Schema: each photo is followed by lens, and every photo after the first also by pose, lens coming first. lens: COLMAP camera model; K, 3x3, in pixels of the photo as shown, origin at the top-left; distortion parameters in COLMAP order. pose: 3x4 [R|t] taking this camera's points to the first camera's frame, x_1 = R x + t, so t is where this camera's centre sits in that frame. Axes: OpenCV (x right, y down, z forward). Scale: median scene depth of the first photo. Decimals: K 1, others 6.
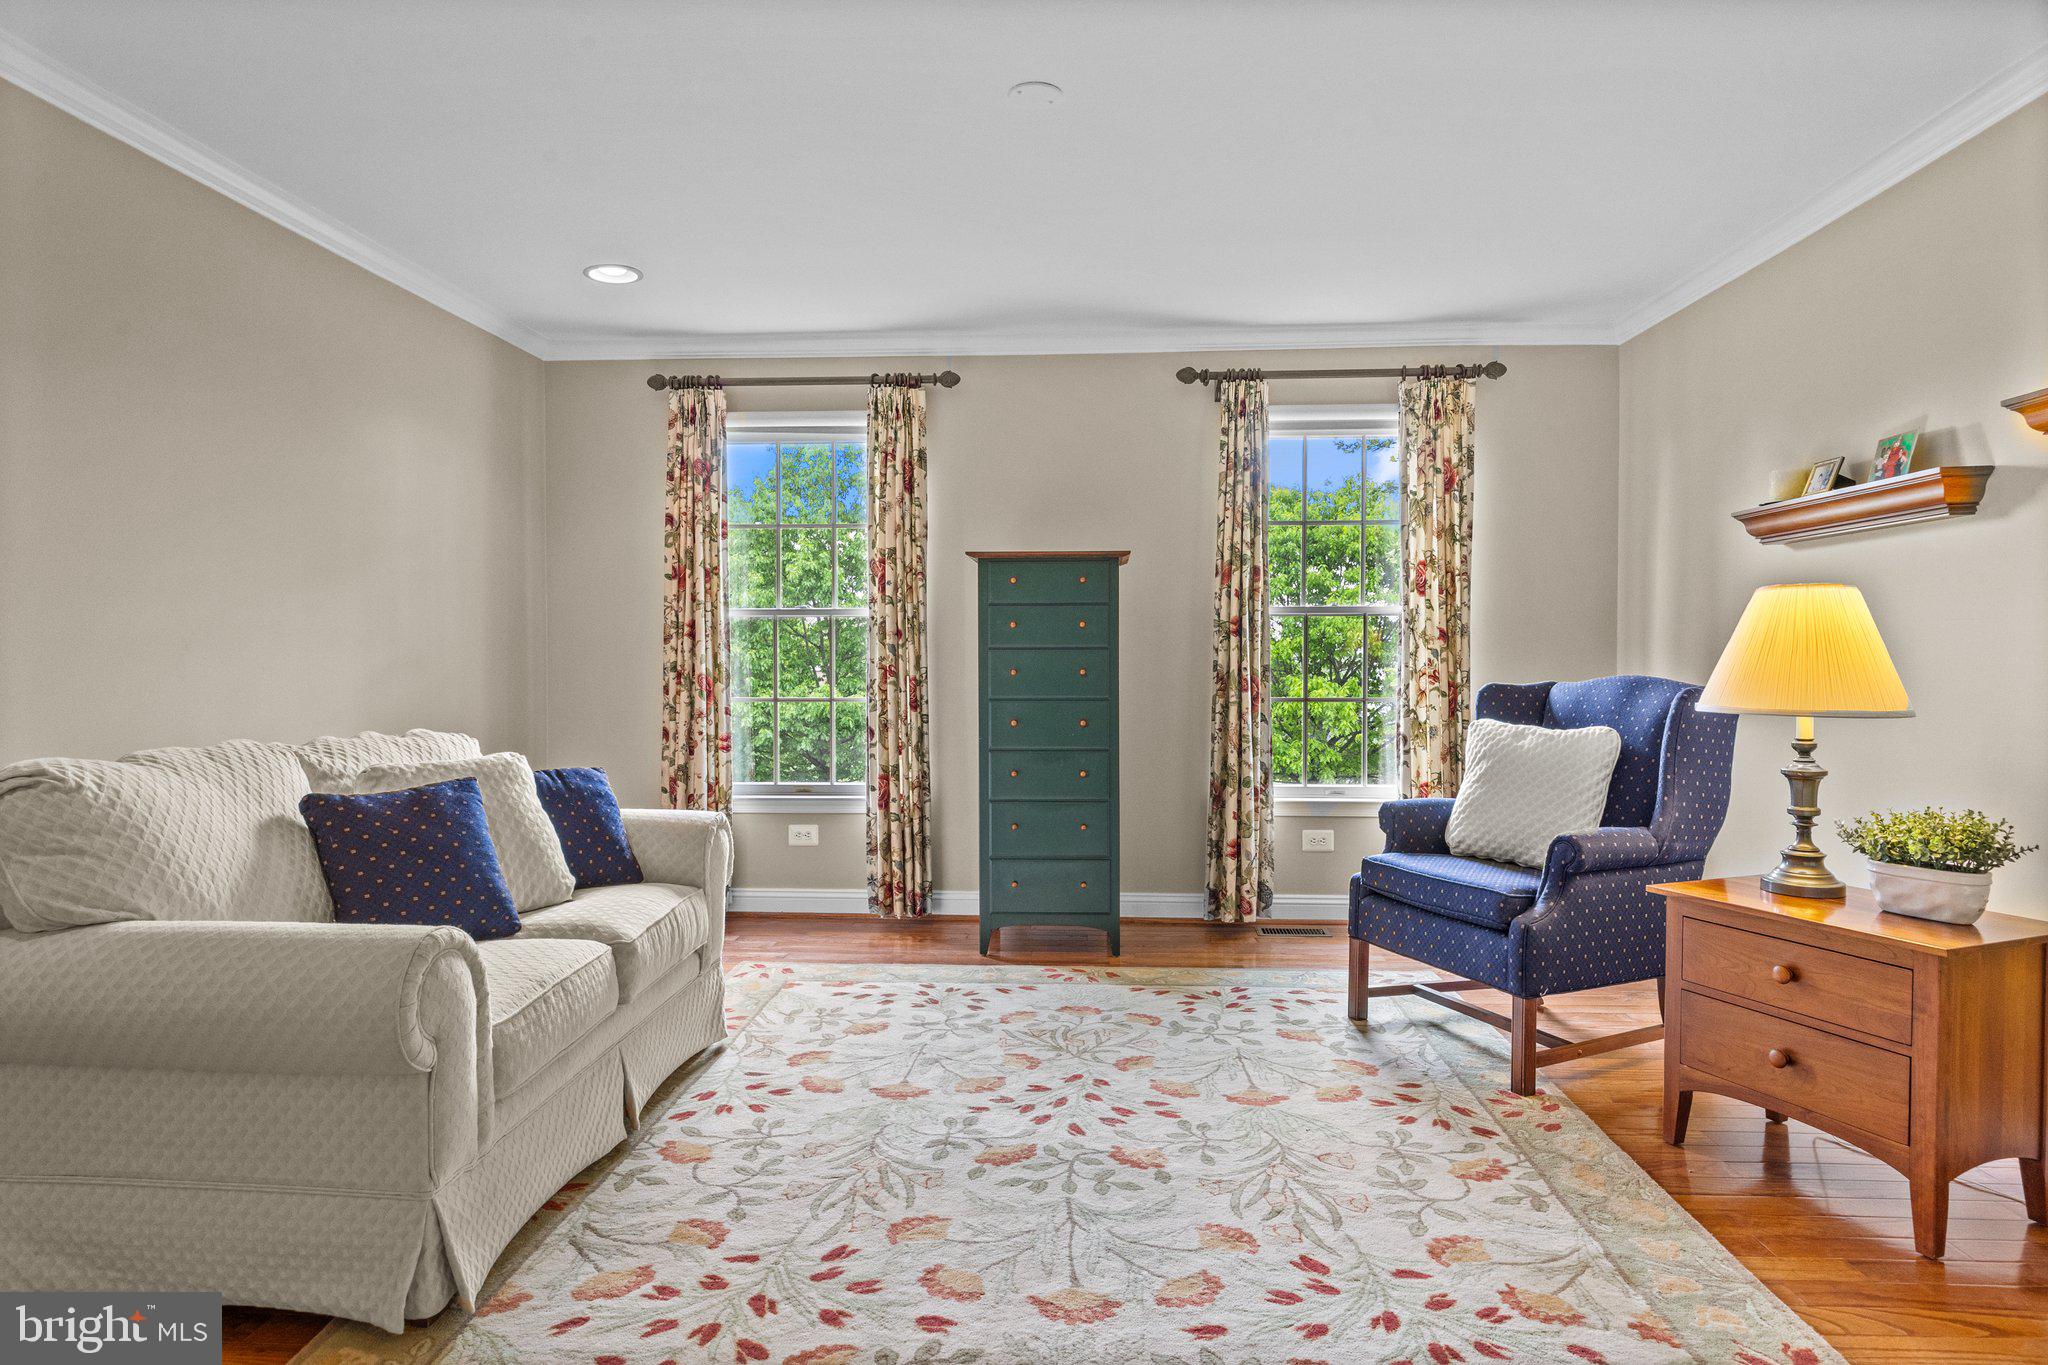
lens RADIAL K [[1153.3, 0, 1024.0], [0, 1153.3, 682.5], [0, 0, 1]] dist [-0.001250, -0.000077]
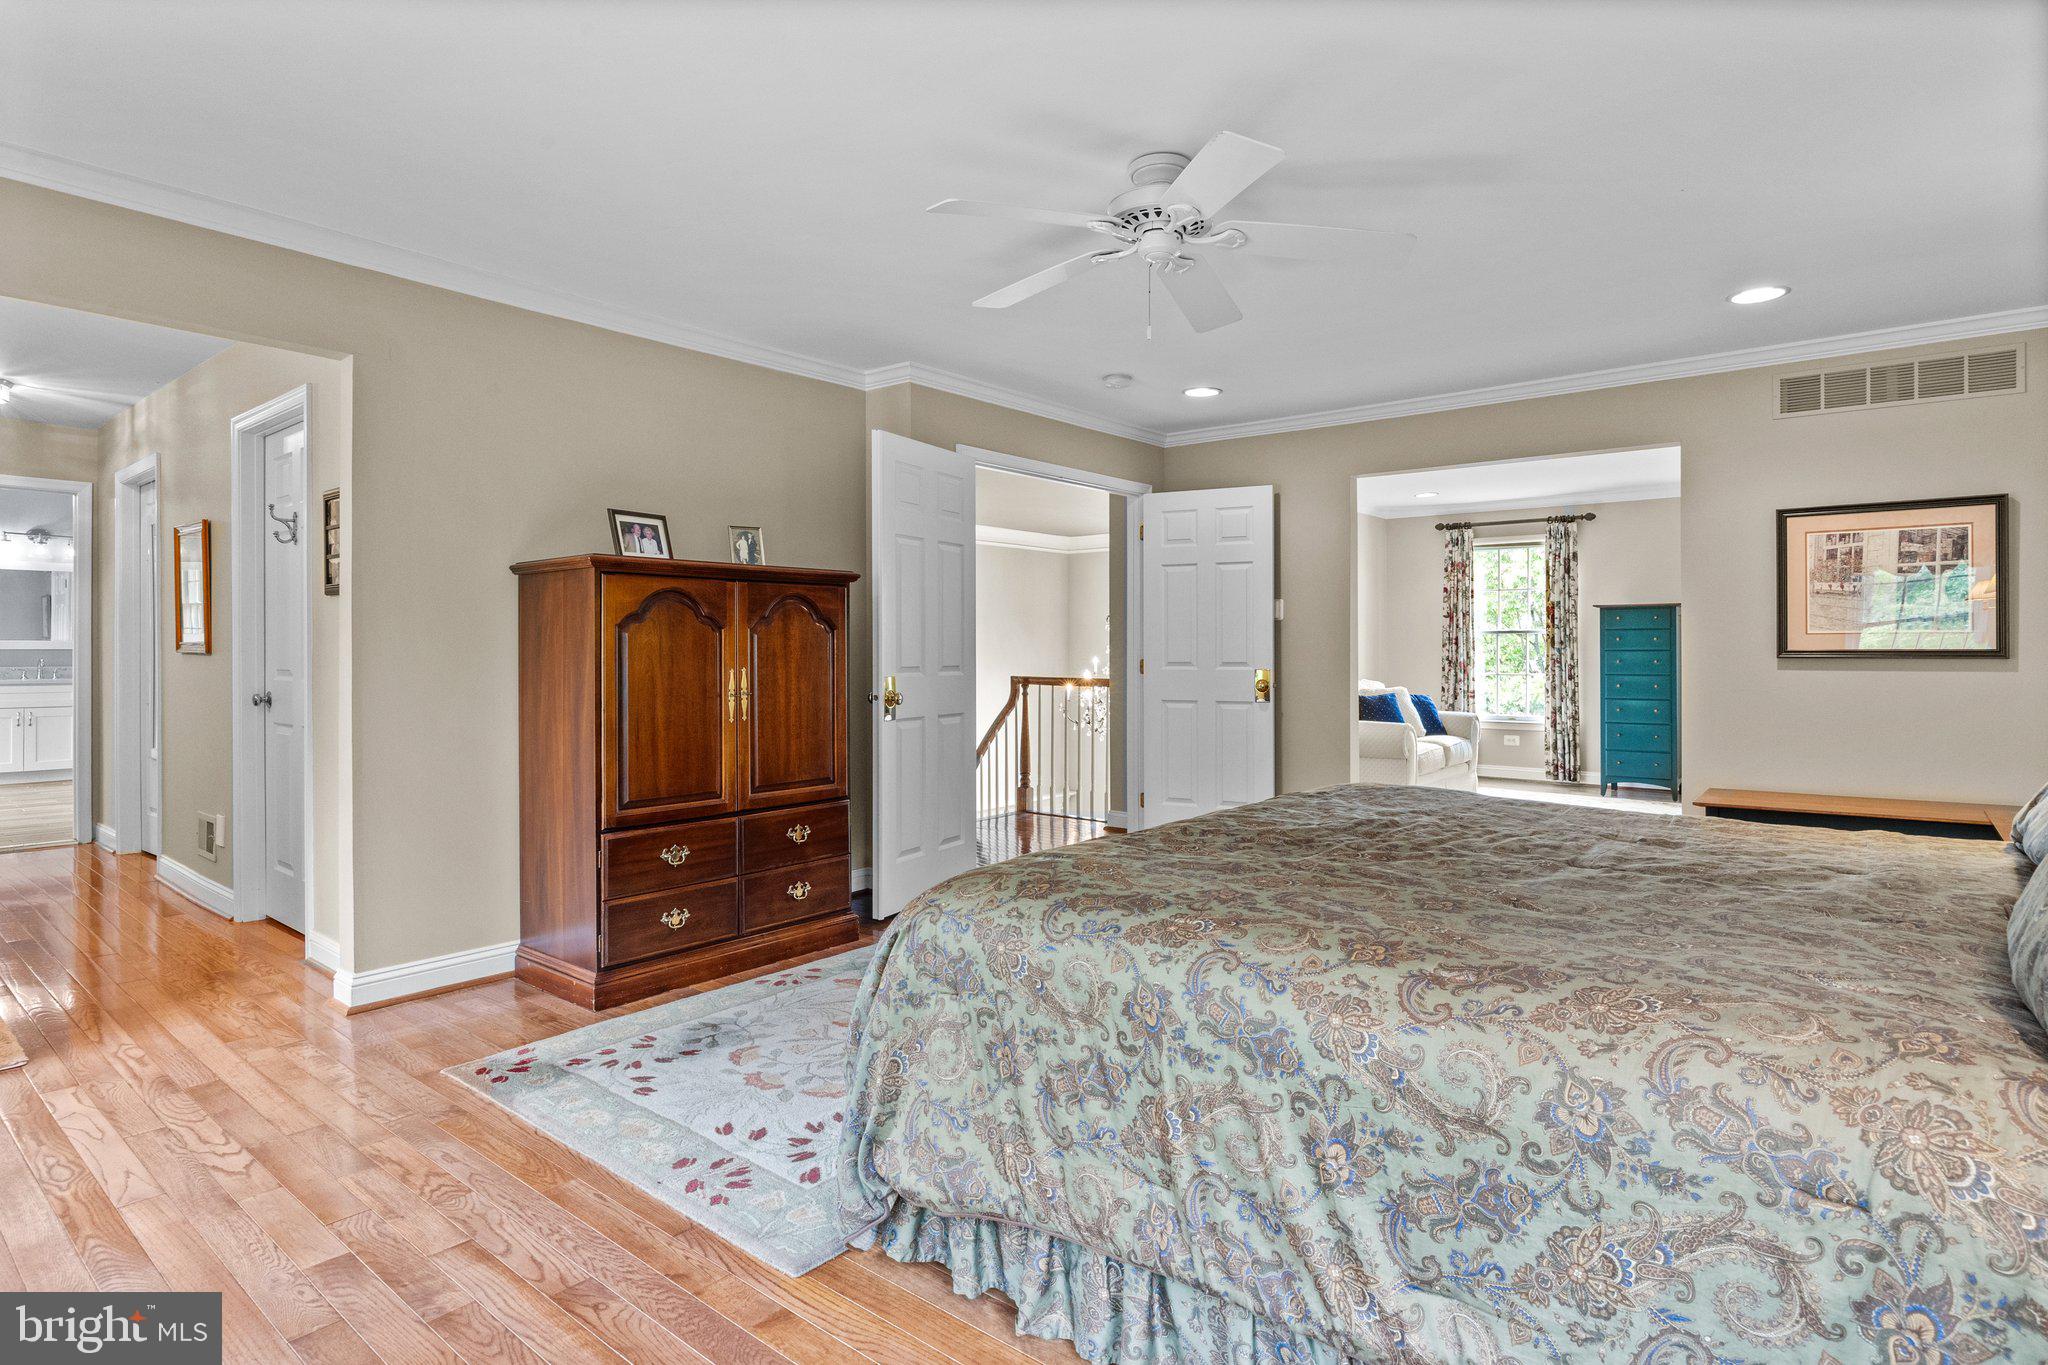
lens RADIAL K [[1073.2, 0, 1028.6], [0, 1073.2, 642.5], [0, 0, 1]] dist [-0.002278, -0.000282]
pose [[0.813941, -0.002159, -0.580944, 0.225855], [-0.015368, 0.999563, -0.025246, 0.019718], [0.580744, 0.029477, 0.813552, -1.093238]]
